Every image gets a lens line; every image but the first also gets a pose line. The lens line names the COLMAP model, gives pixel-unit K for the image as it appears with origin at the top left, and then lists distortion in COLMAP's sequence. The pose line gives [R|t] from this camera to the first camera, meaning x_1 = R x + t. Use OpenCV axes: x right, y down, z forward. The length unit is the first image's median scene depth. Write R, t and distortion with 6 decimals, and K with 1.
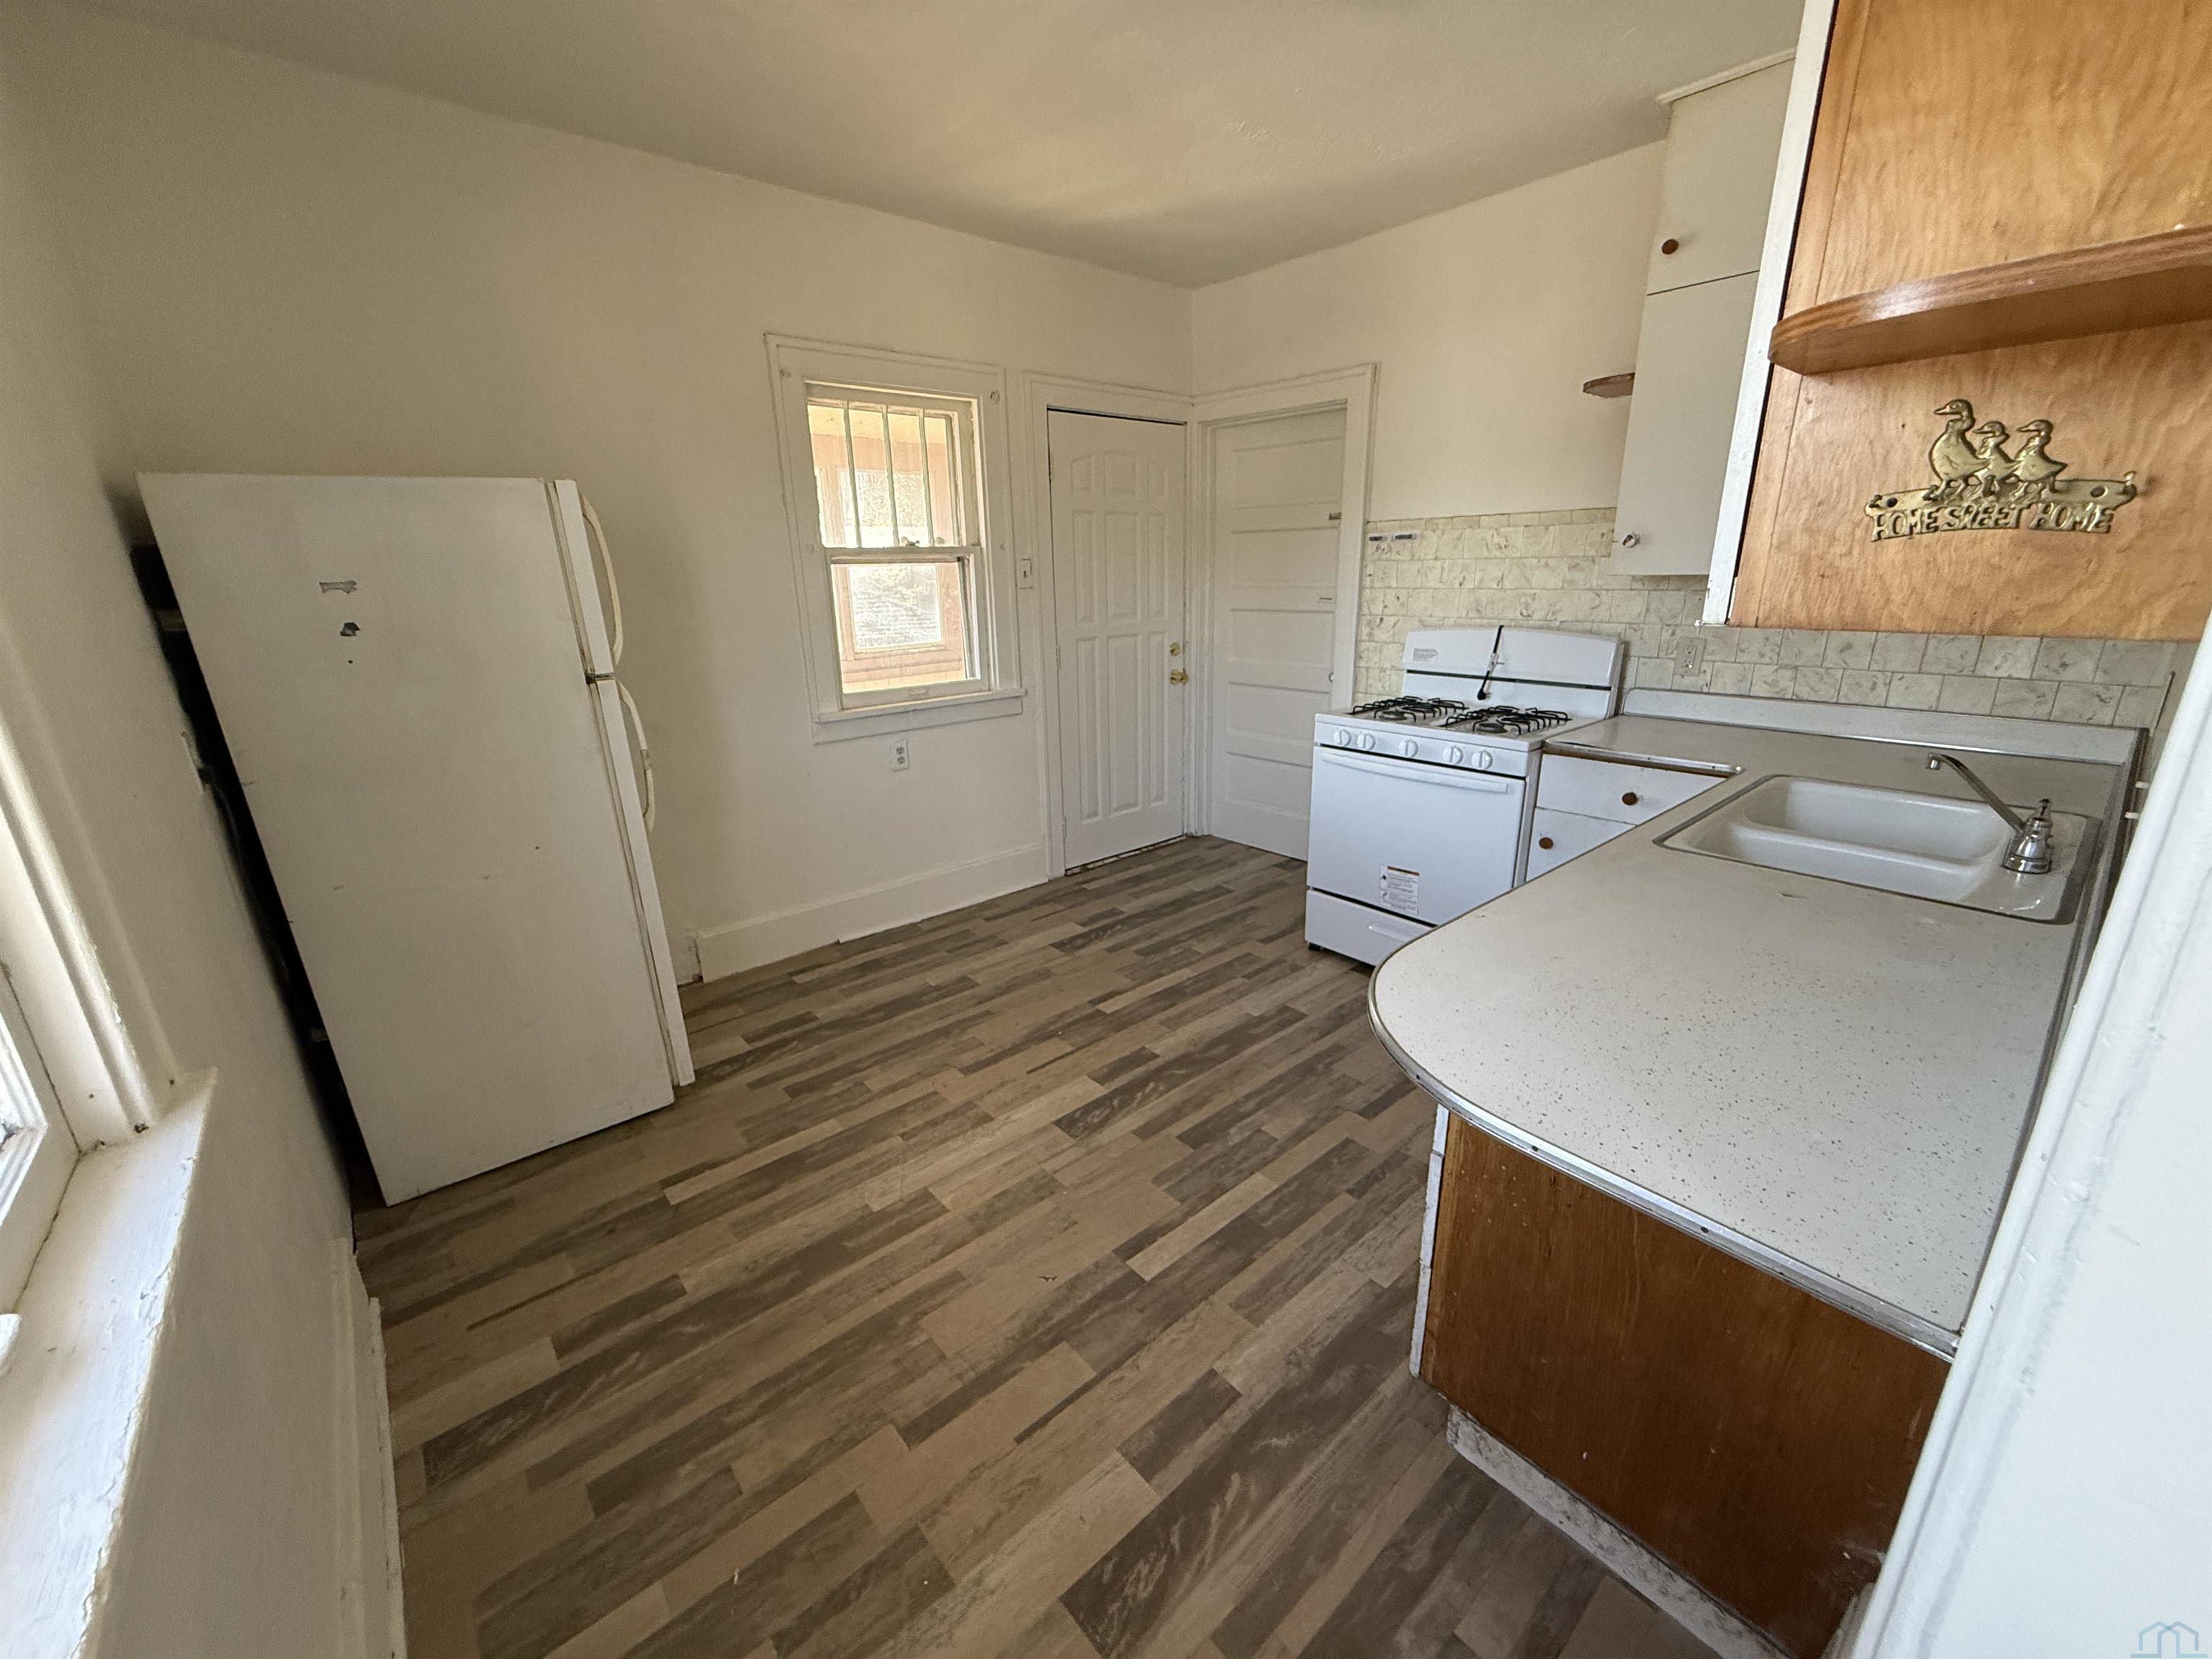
lens RADIAL K [[876.5, 0, 1108.0], [0, 876.5, 830.9], [0, 0, 1]] dist [0.001130, -0.000037]
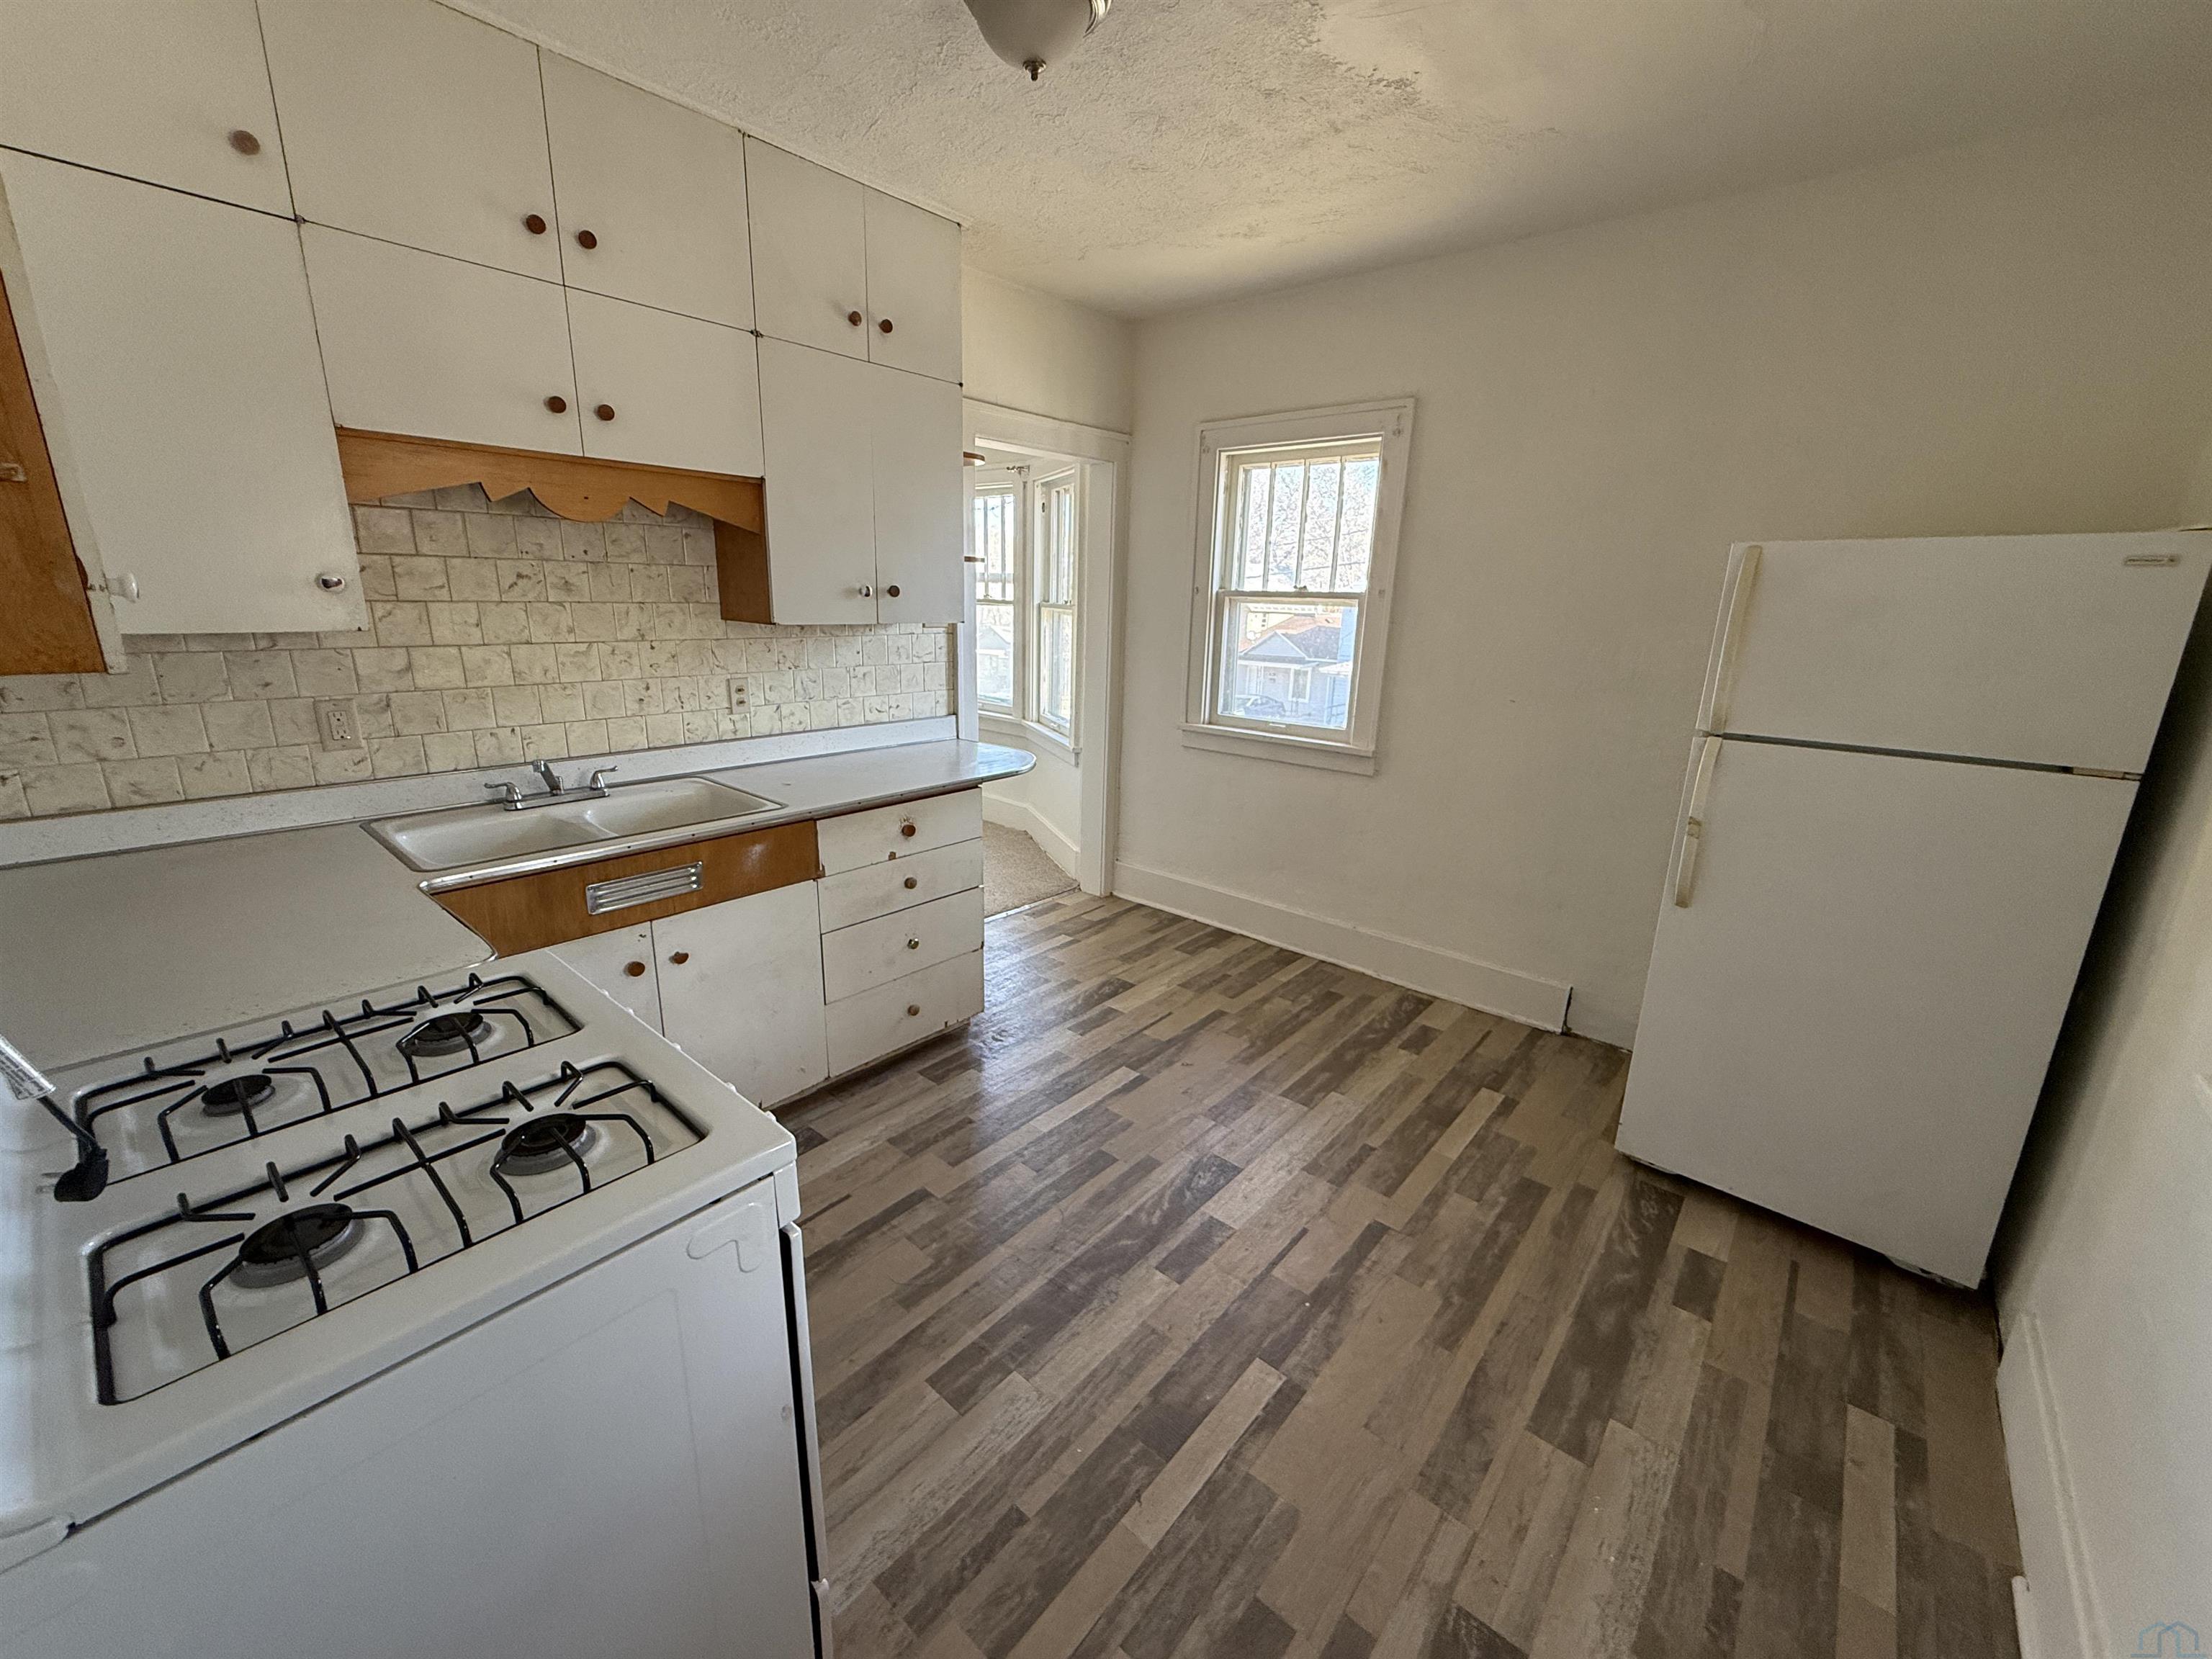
lens RADIAL K [[876.5, 0, 1102.5], [0, 876.5, 828.1], [0, 0, 1]] dist [0.001130, -0.000037]
pose [[-0.989533, 0.029098, -0.141343, 0.212635], [-0.051432, 0.844025, 0.533832, -0.492495], [0.134831, 0.535514, -0.833694, 1.515111]]
